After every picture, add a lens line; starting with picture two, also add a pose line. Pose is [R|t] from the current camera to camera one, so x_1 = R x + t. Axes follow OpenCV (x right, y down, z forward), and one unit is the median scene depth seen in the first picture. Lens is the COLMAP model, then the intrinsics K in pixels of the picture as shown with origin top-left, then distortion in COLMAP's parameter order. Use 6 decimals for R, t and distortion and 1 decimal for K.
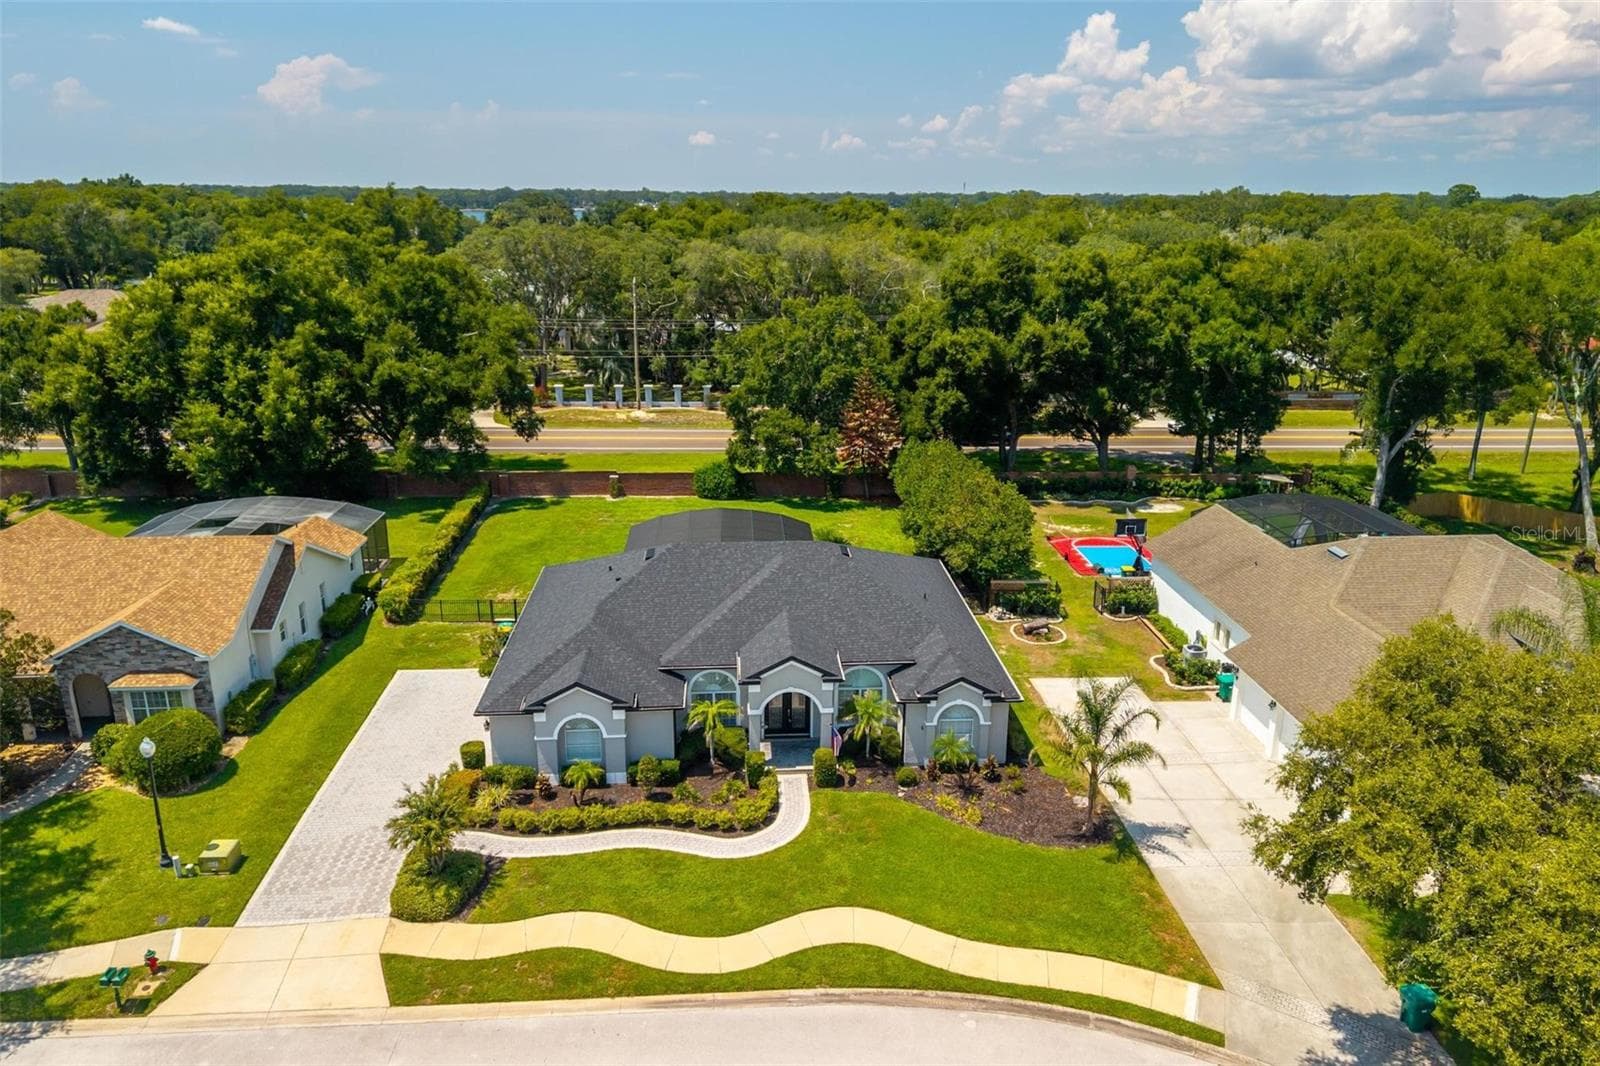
lens RADIAL K [[1081.1, 0, 795.3], [0, 1081.1, 506.2], [0, 0, 1]] dist [0.037756, -0.040345]
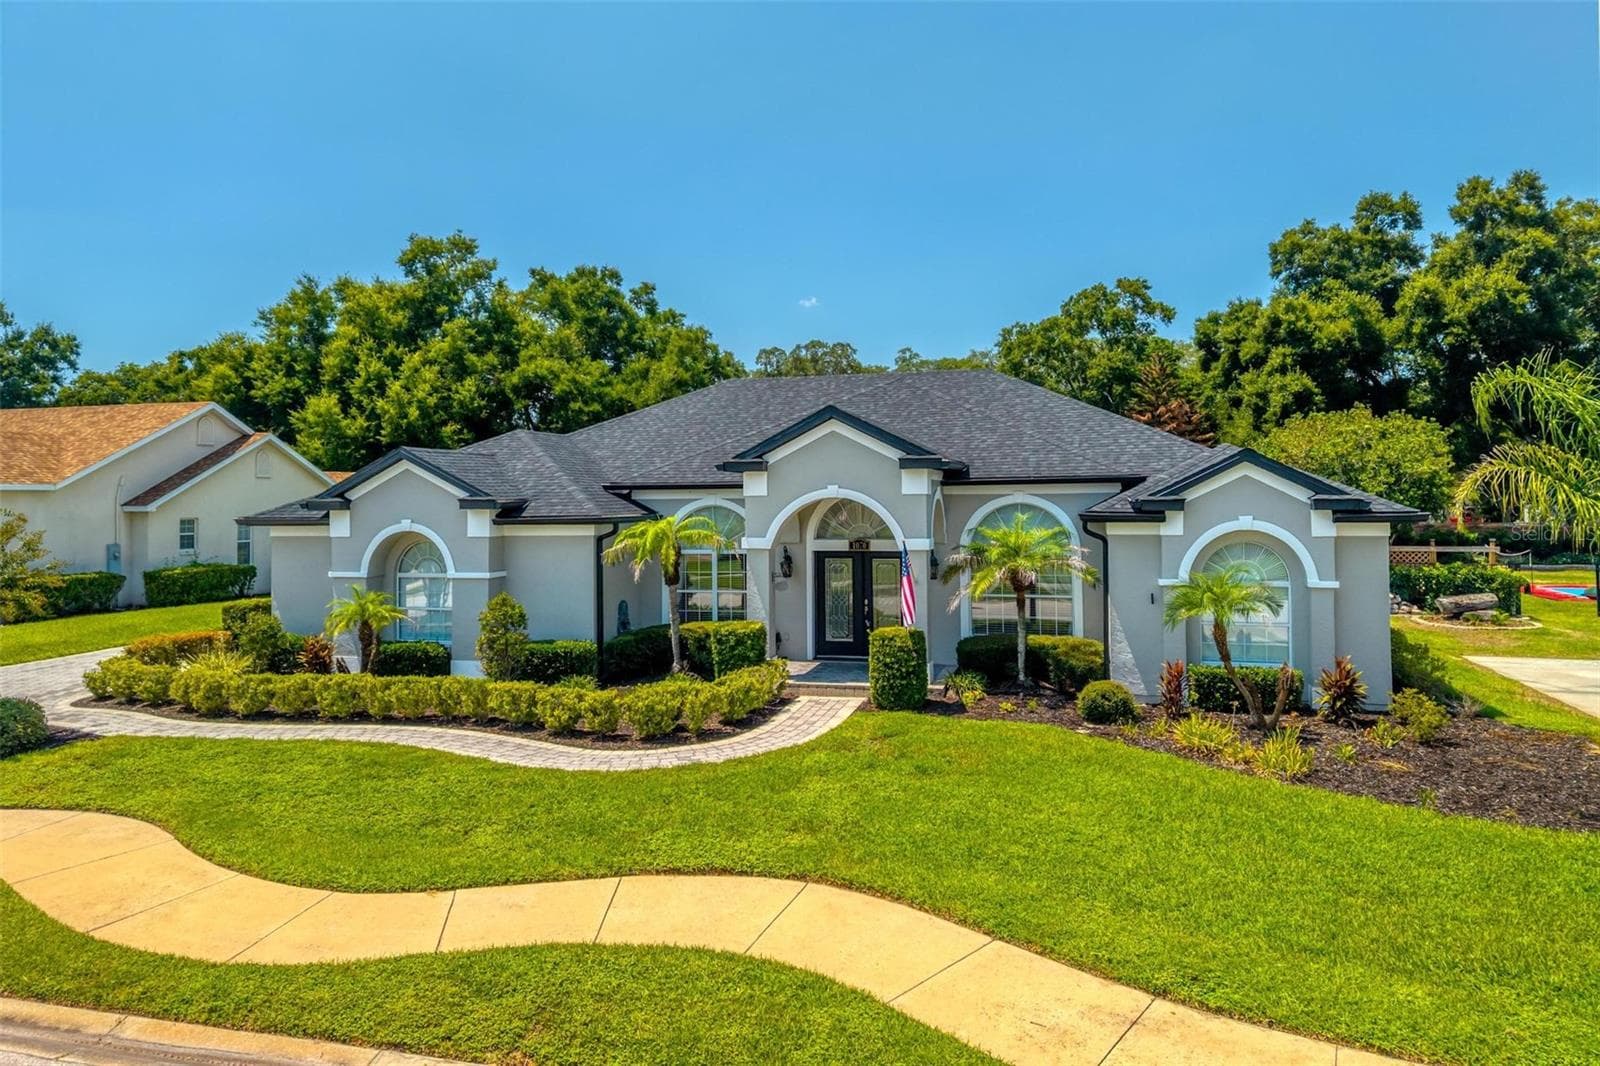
lens RADIAL K [[1081.6, 0, 795.4], [0, 1081.6, 468.1], [0, 0, 1]] dist [0.039610, -0.044222]
pose [[0.946680, -0.025671, -0.321151, 0.118919], [-0.074135, 0.952714, -0.294686, 0.279133], [0.313530, 0.302781, 0.900012, 0.557558]]
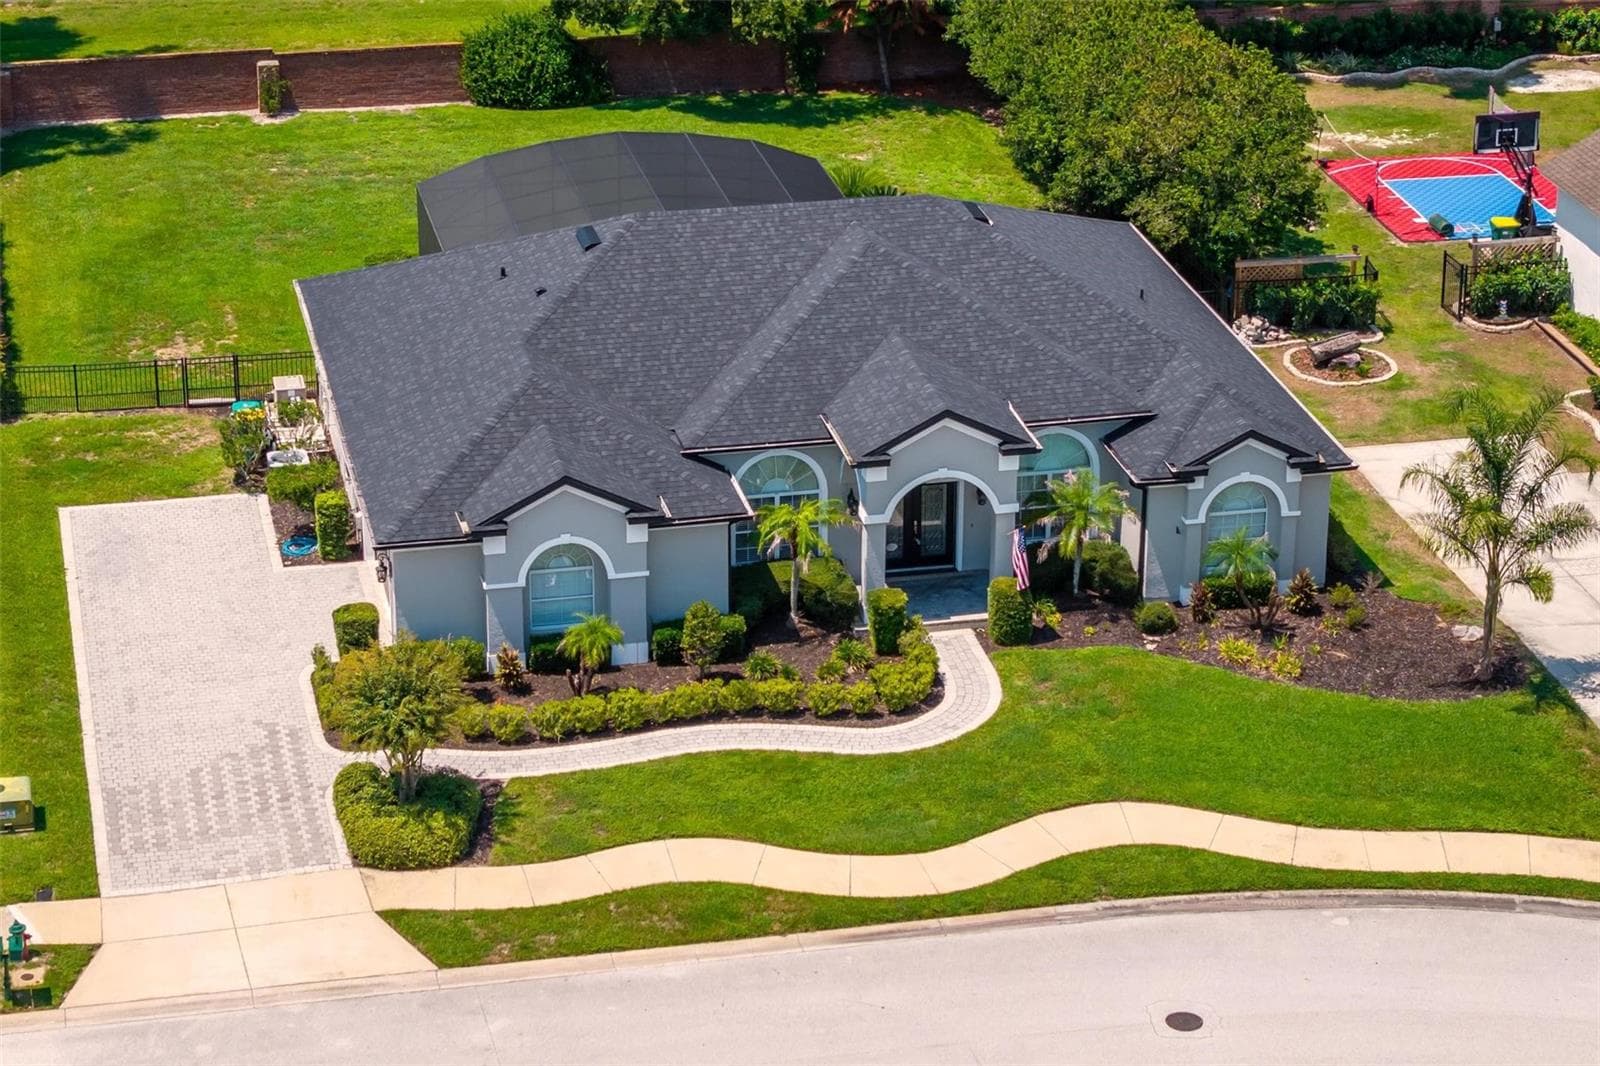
lens RADIAL K [[3790.2, 0, 824.5], [0, 3790.2, 530.4], [0, 0, 1]] dist [-0.018694, 0.078343]
pose [[0.987728, -0.062115, 0.143300, -0.316960], [0.044548, 0.991444, 0.122696, -0.033815], [-0.149695, -0.114806, 0.982044, -0.804469]]
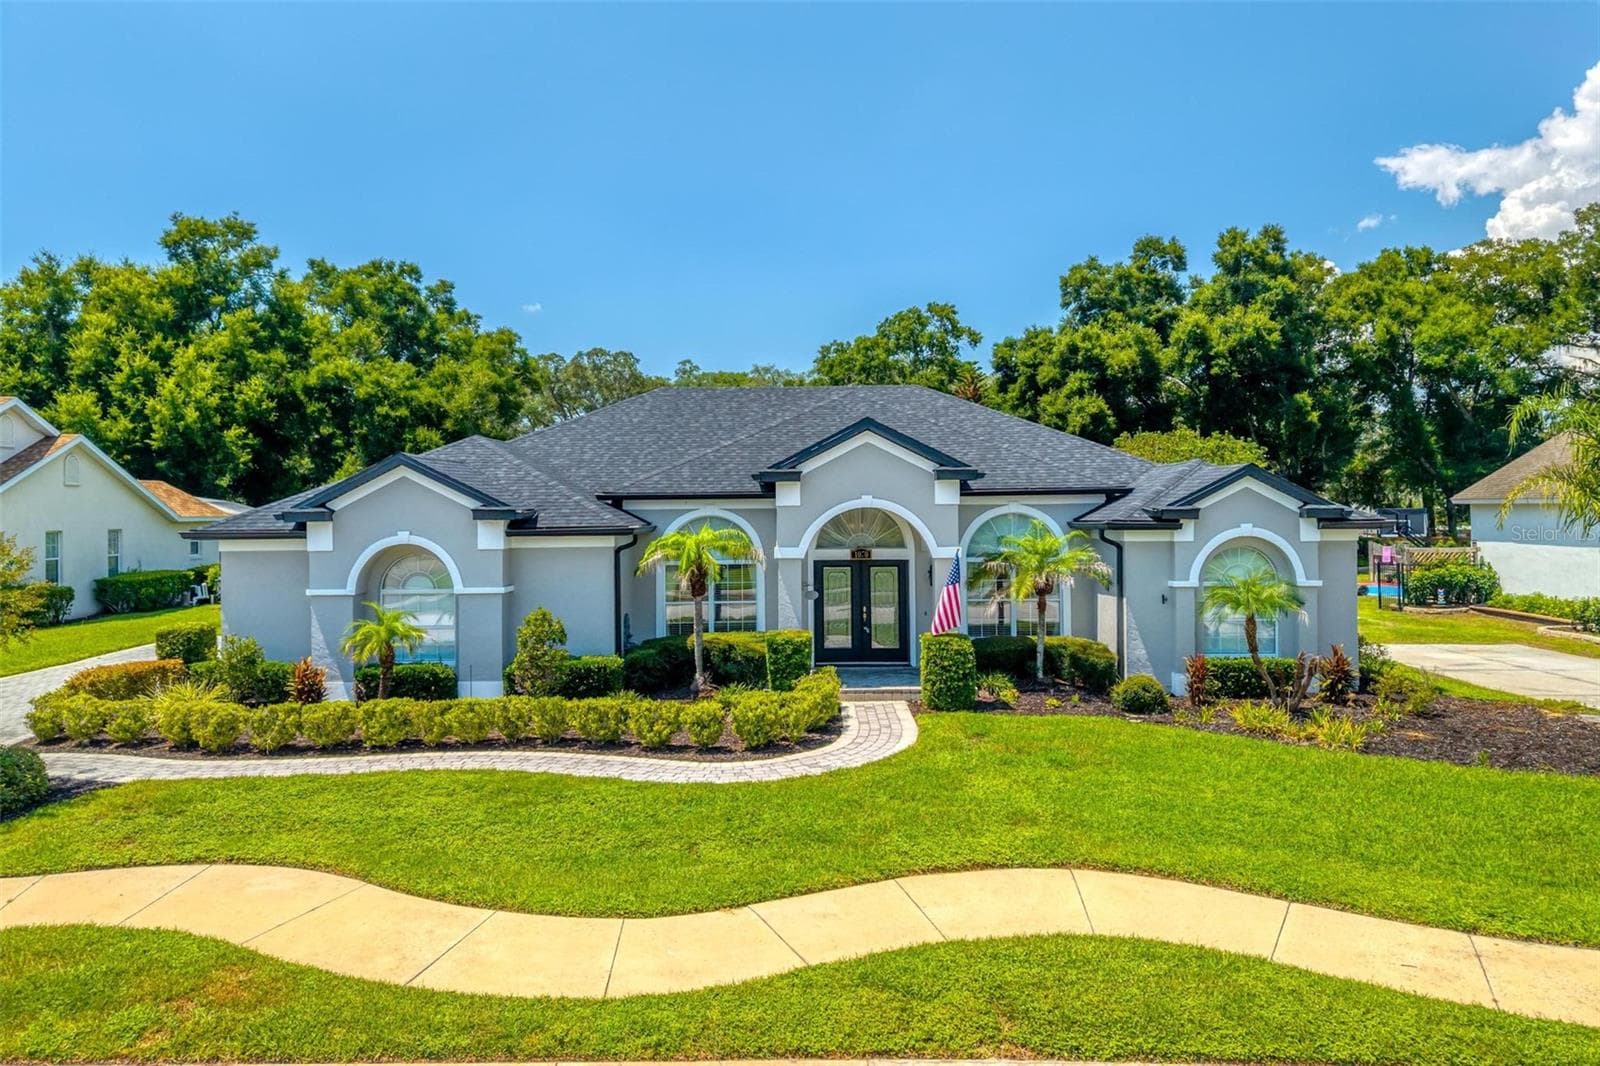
lens RADIAL K [[1078.9, 0, 792.5], [0, 1078.9, 496.6], [0, 0, 1]] dist [0.035645, -0.036328]
pose [[0.997017, -0.018208, -0.075010, -0.001215], [-0.004303, 0.957159, -0.289532, 0.285620], [0.077069, 0.288991, 0.954225, 0.529199]]
